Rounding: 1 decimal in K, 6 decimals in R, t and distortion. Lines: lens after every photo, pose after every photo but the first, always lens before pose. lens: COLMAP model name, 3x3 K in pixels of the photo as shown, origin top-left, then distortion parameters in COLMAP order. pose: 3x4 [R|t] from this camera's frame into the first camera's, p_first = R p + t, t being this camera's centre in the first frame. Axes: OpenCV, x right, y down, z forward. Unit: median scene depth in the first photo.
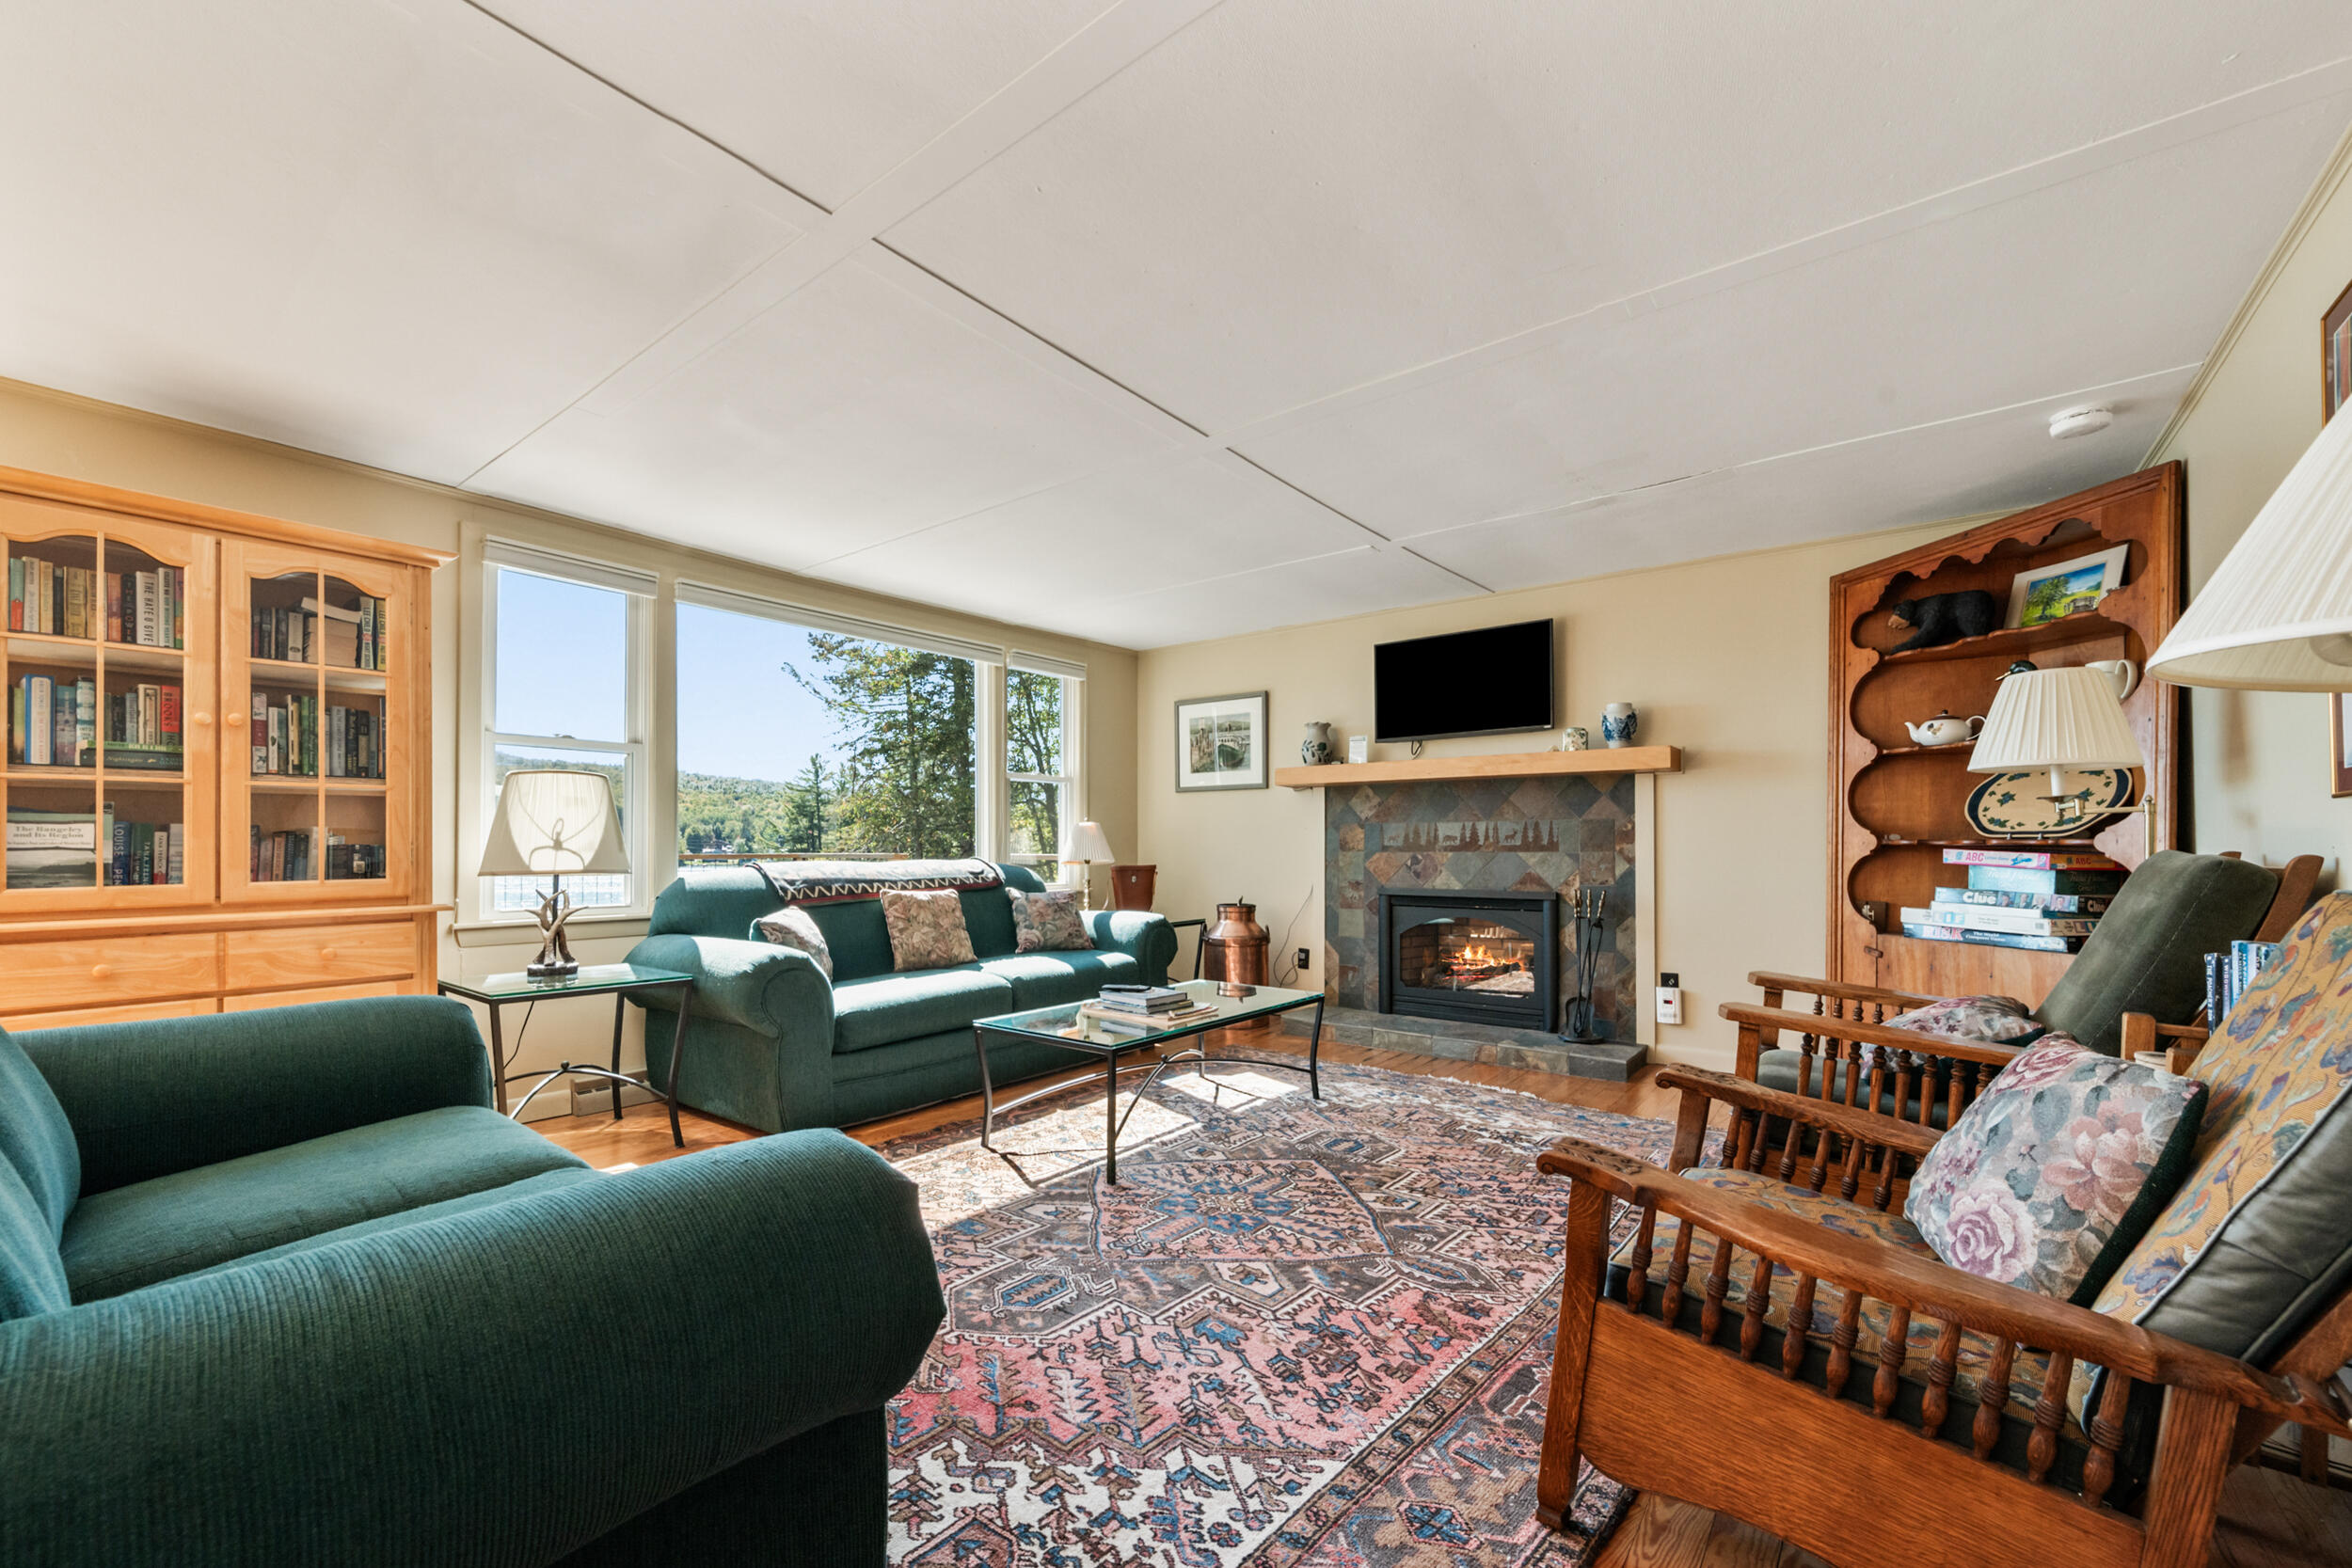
lens RADIAL K [[935.7, 0, 1179.1], [0, 935.7, 822.5], [0, 0, 1]] dist [-0.000270, 0.000039]
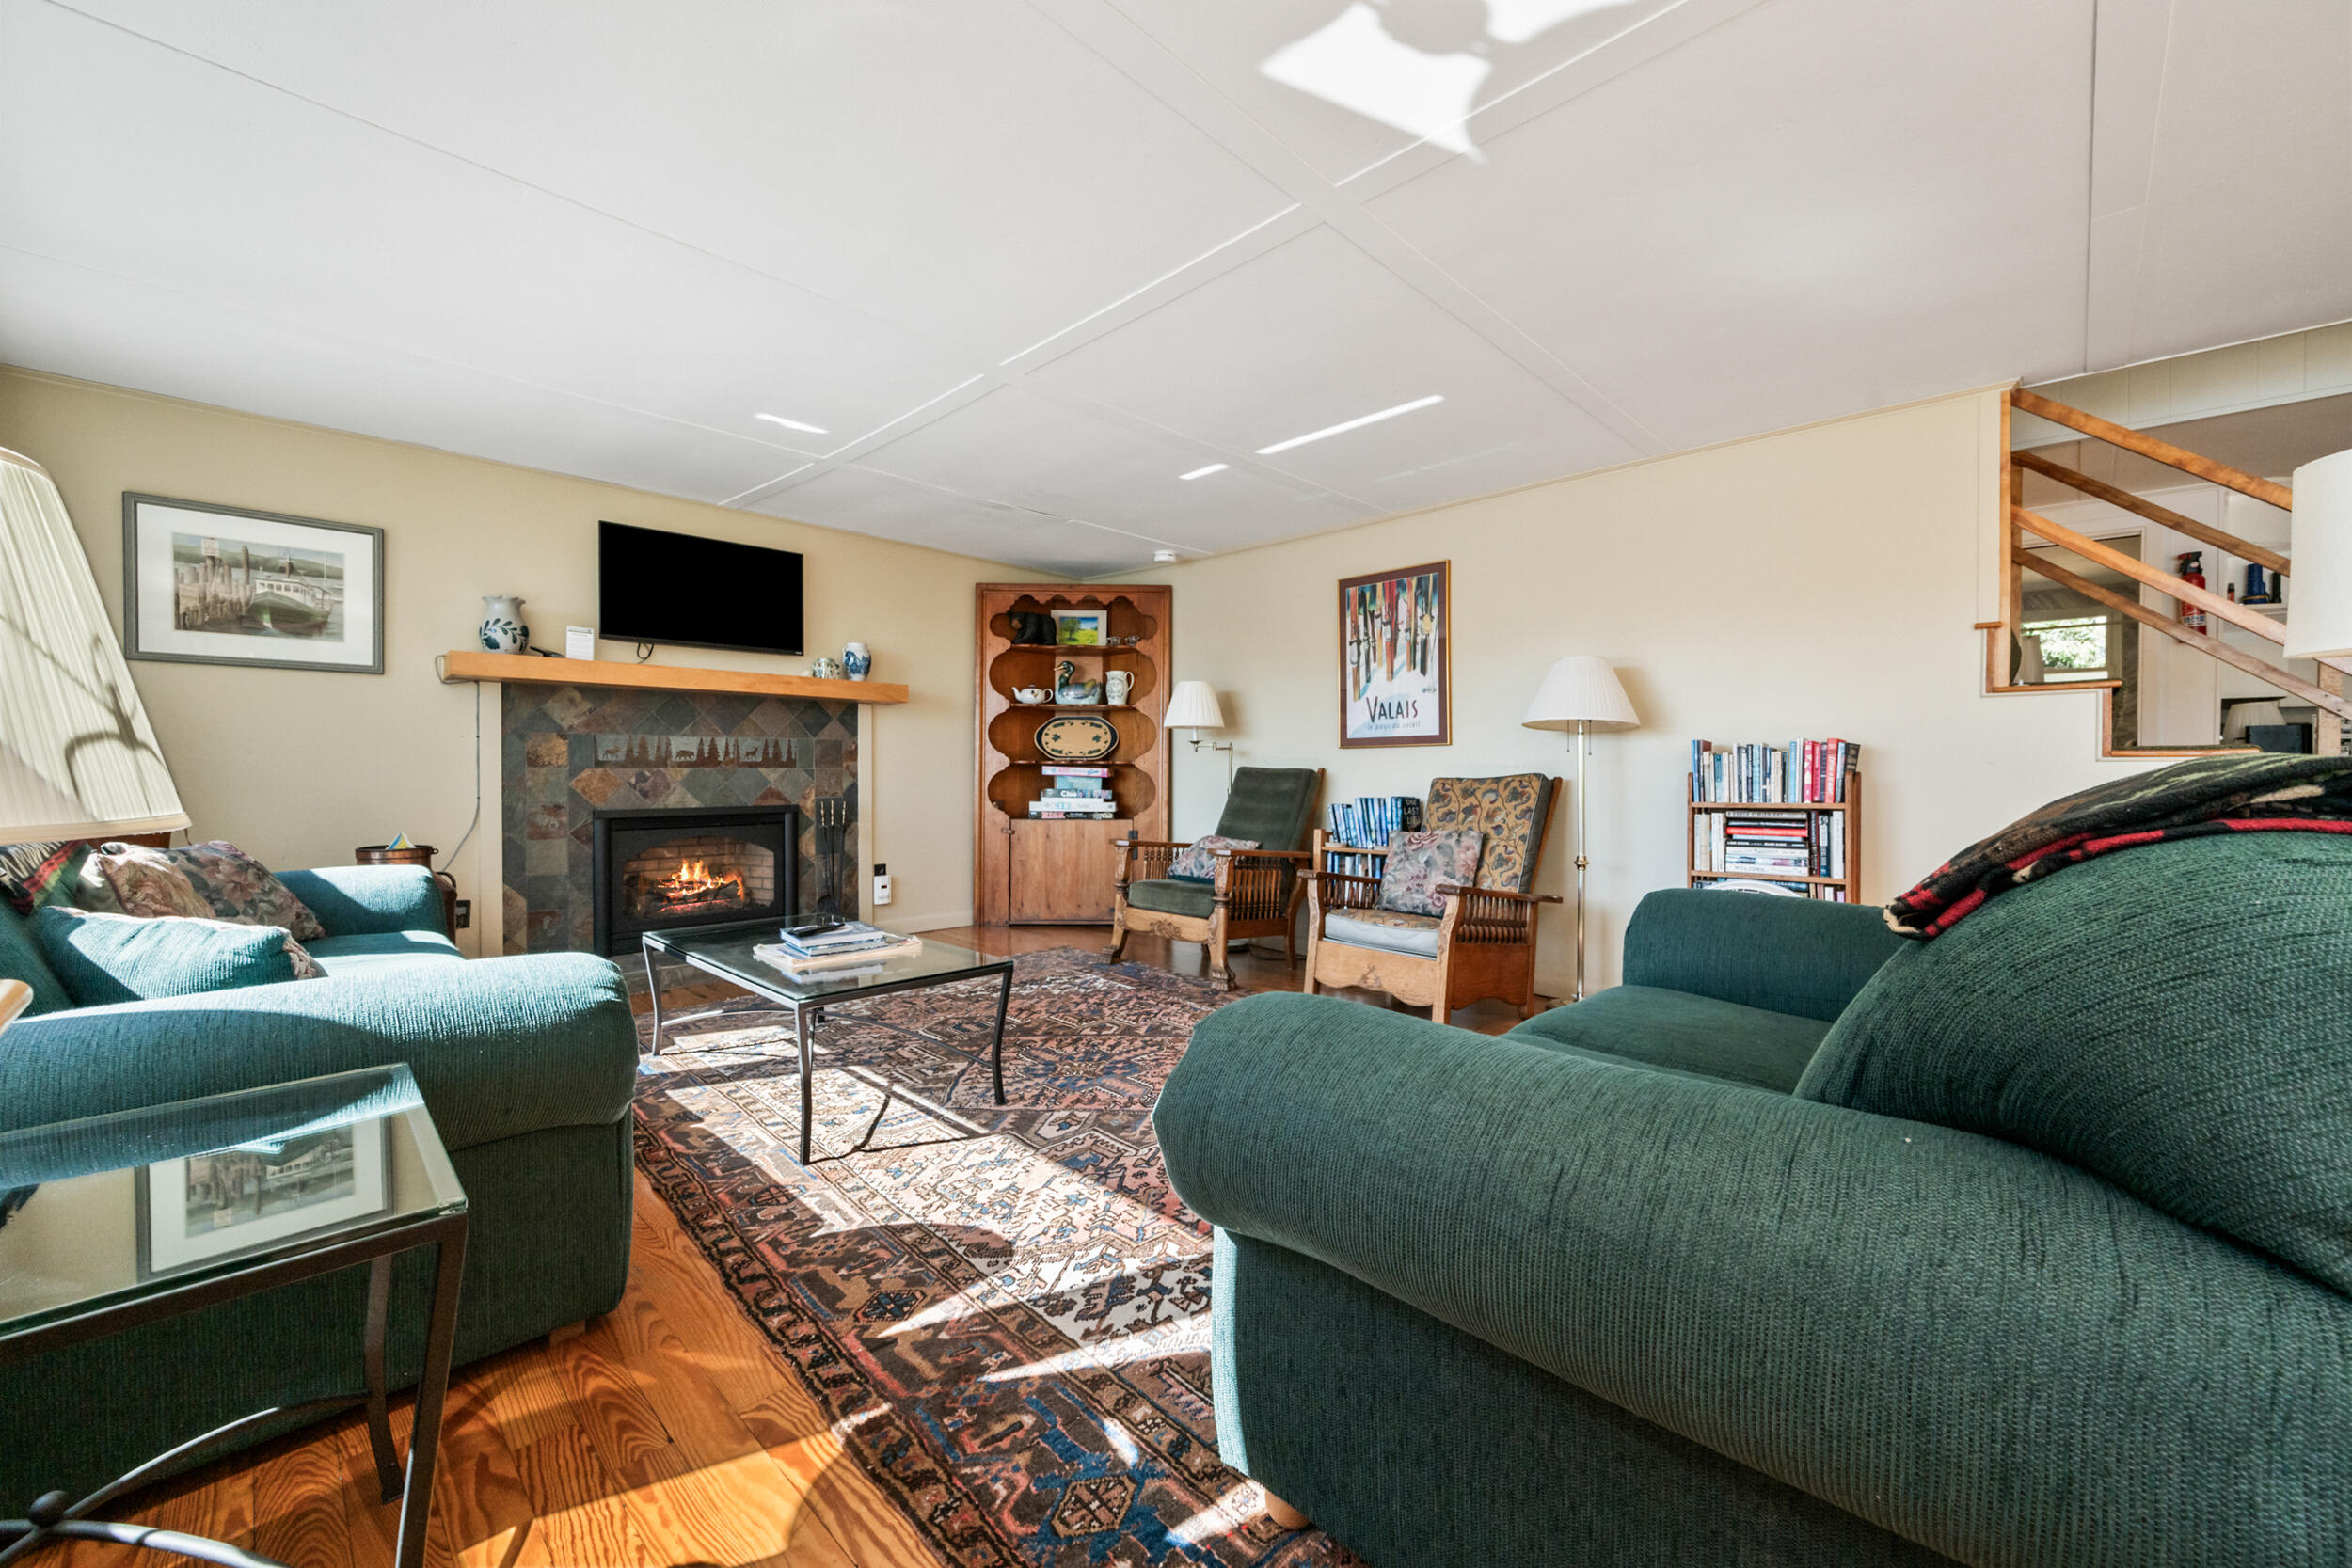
lens RADIAL K [[914.6, 0, 1177.0], [0, 914.6, 762.4], [0, 0, 1]] dist [-0.000063, -0.000027]
pose [[0.115420, 0.008294, 0.993282, -0.700169], [-0.028256, 0.999588, -0.005063, 0.020363], [-0.992915, -0.027481, 0.115607, 0.500065]]
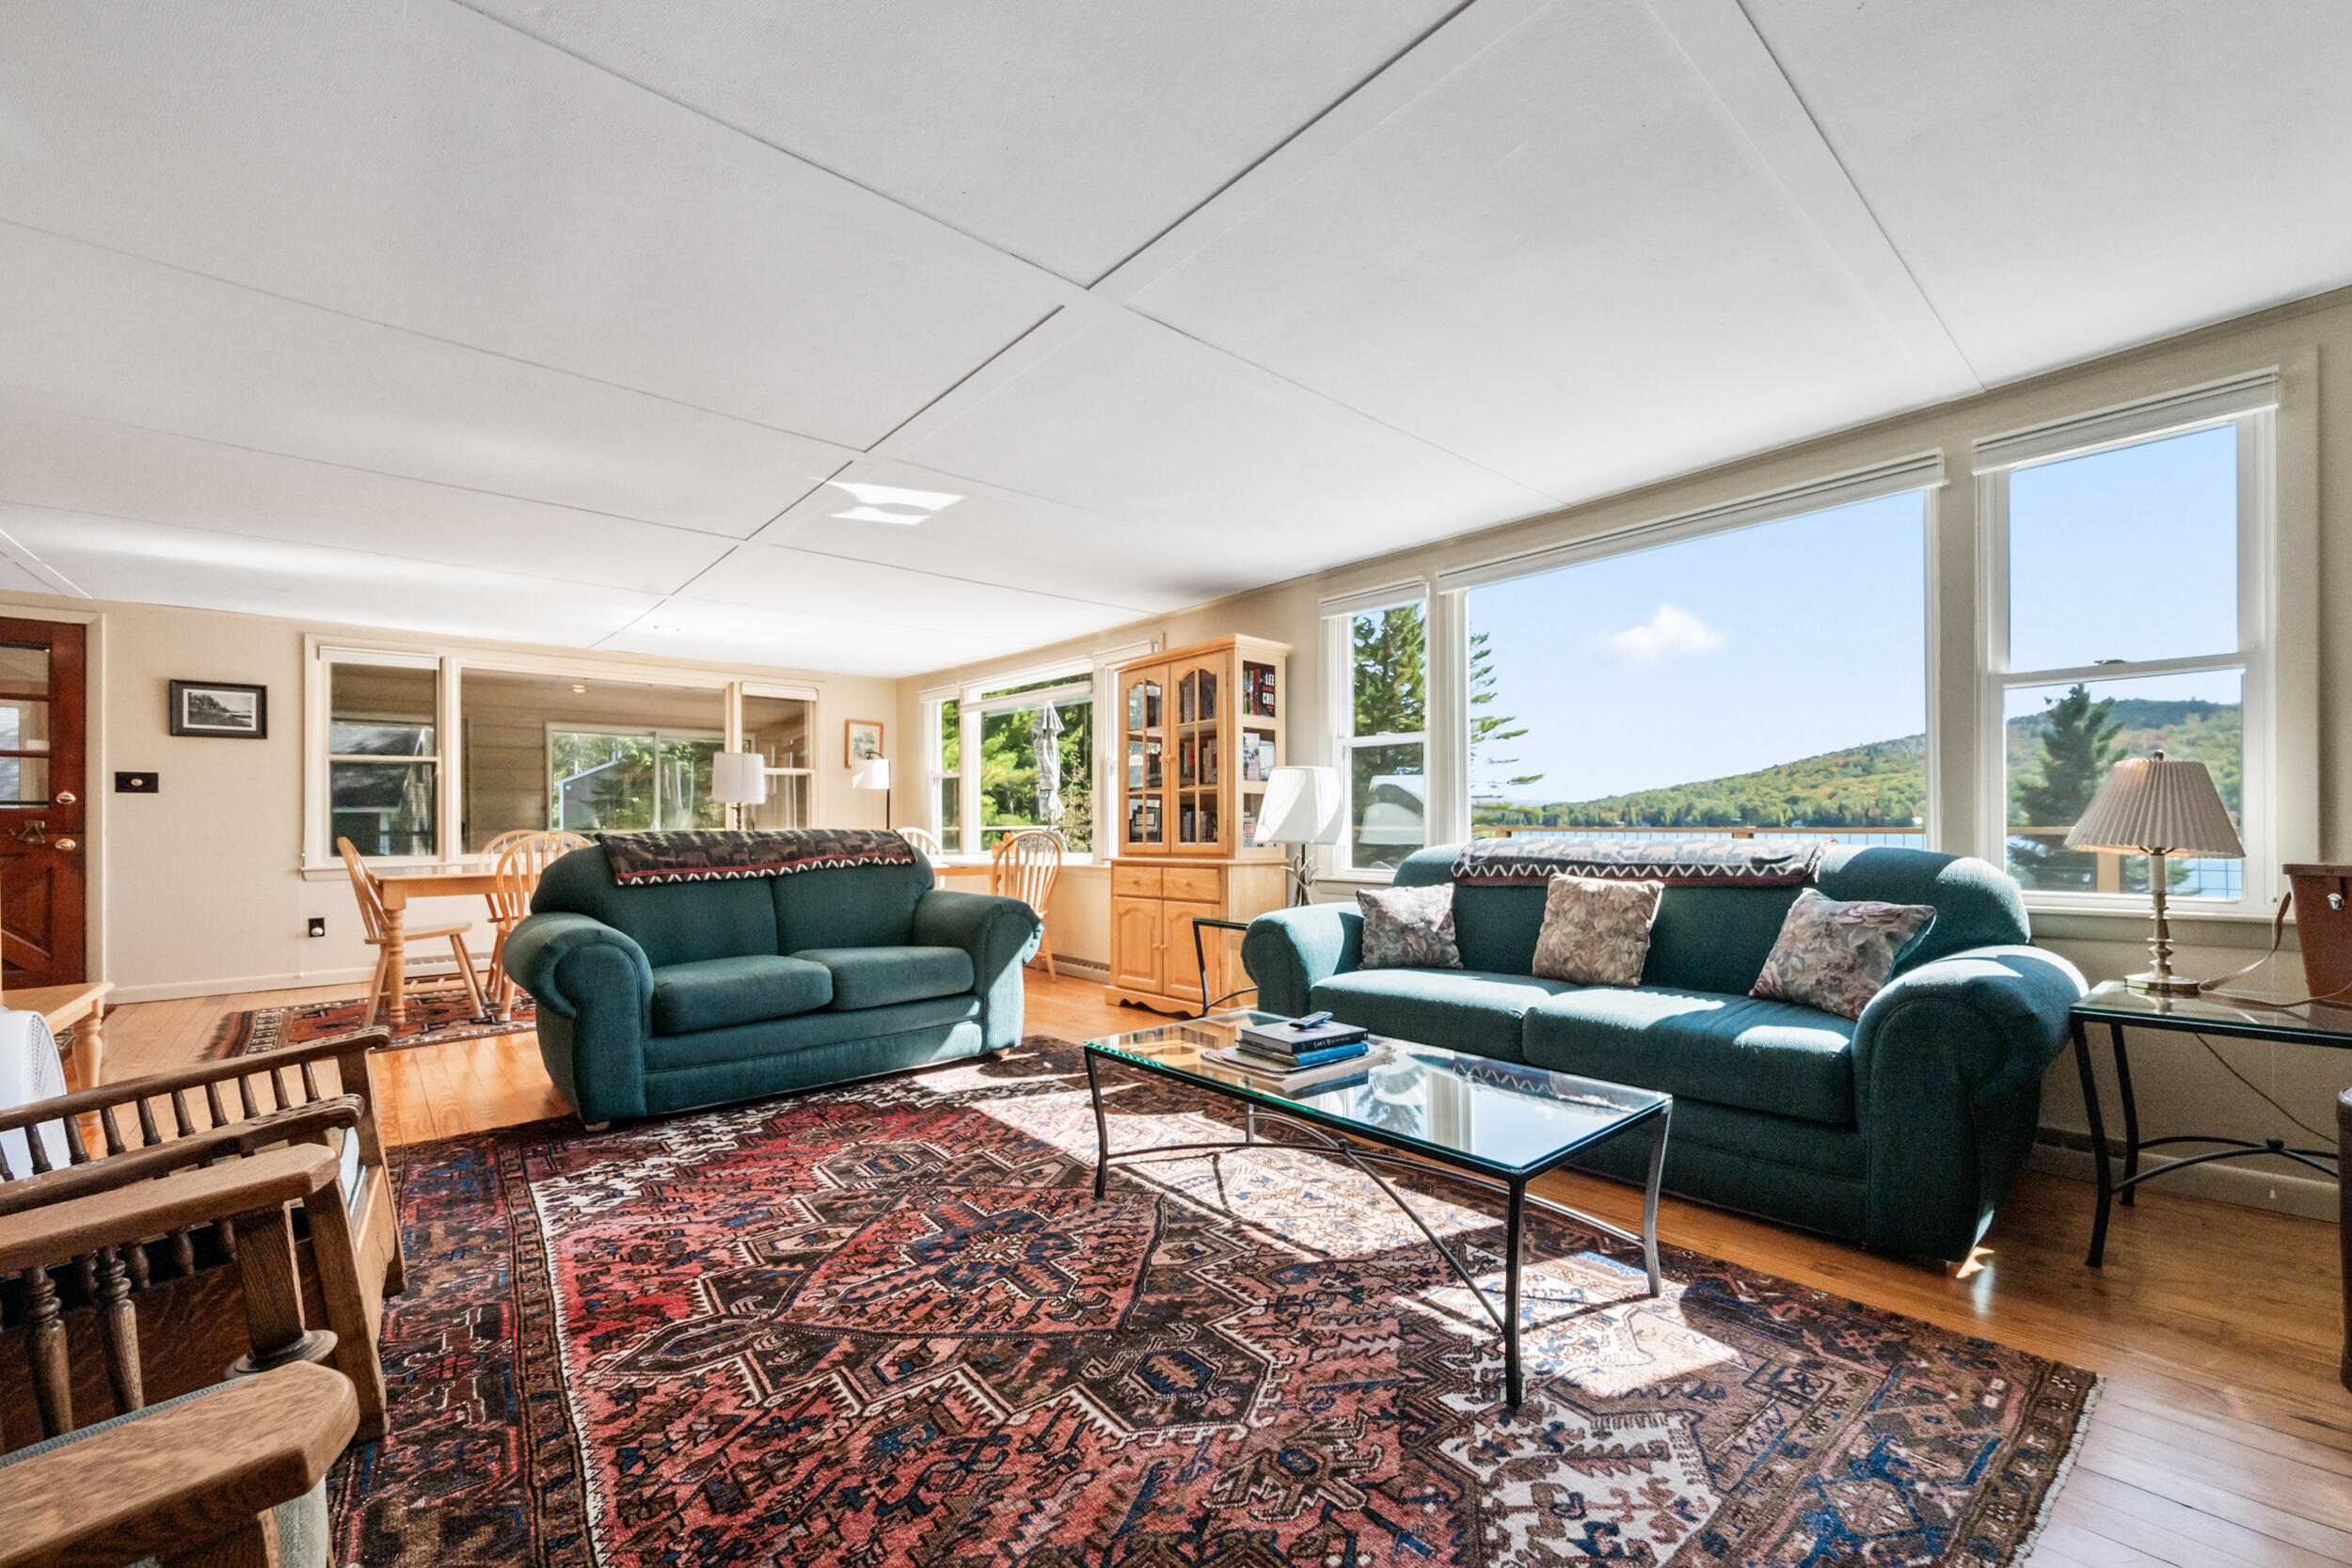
lens RADIAL K [[935.7, 0, 1179.1], [0, 935.7, 822.5], [0, 0, 1]] dist [-0.000270, 0.000039]
pose [[-0.185827, -0.000708, -0.982582, 0.558003], [0.034942, 0.999362, -0.007328, 0.024310], [0.981961, -0.035695, -0.185684, 0.876625]]
